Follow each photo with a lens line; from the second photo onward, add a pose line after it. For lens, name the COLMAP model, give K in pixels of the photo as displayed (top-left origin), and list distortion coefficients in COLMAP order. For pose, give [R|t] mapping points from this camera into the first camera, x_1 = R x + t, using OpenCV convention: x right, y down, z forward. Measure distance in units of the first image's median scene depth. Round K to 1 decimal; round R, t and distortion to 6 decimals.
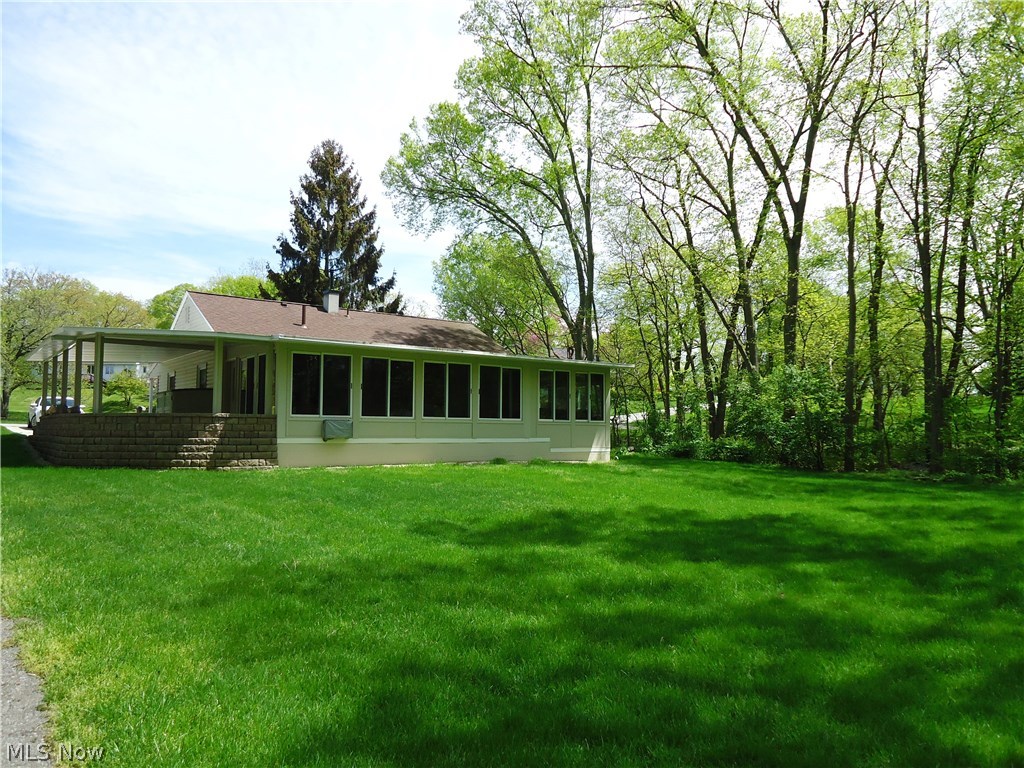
lens RADIAL K [[772.8, 0, 516.2], [0, 772.8, 385.5], [0, 0, 1]] dist [-0.036999, -0.003352]
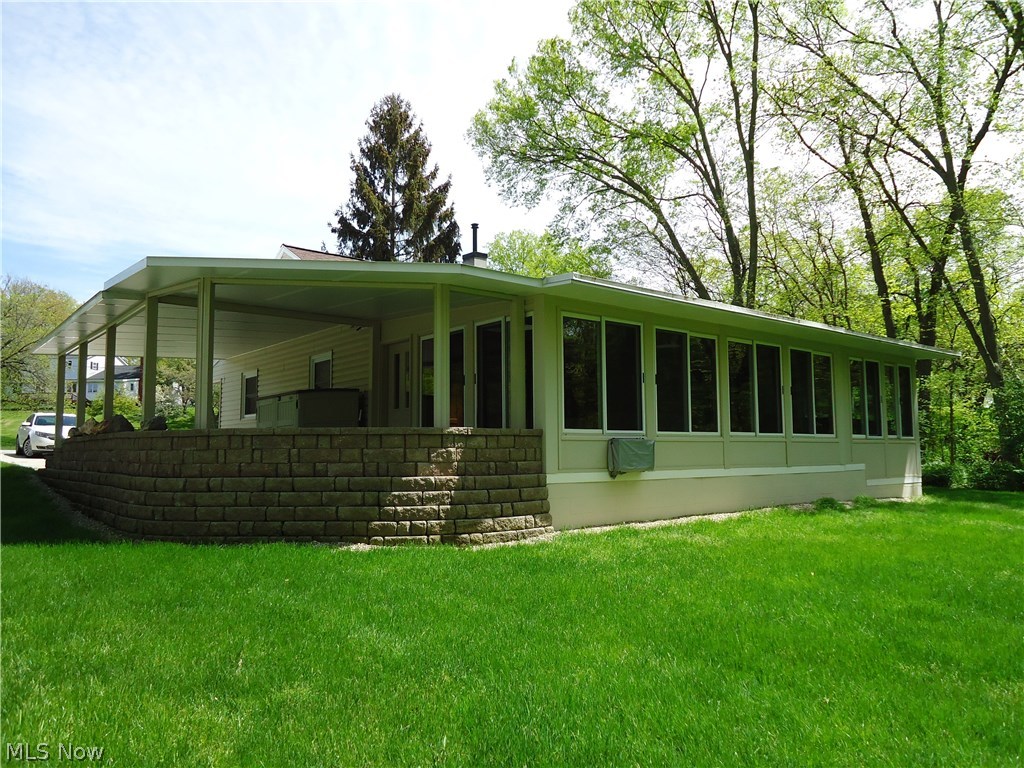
lens RADIAL K [[772.8, 0, 508.1], [0, 772.8, 384.8], [0, 0, 1]] dist [-0.036999, -0.003352]
pose [[0.999629, -0.007684, 0.026141, -0.160902], [0.008386, 0.999604, -0.026846, 0.009768], [-0.025924, 0.027055, 0.999298, 0.214767]]
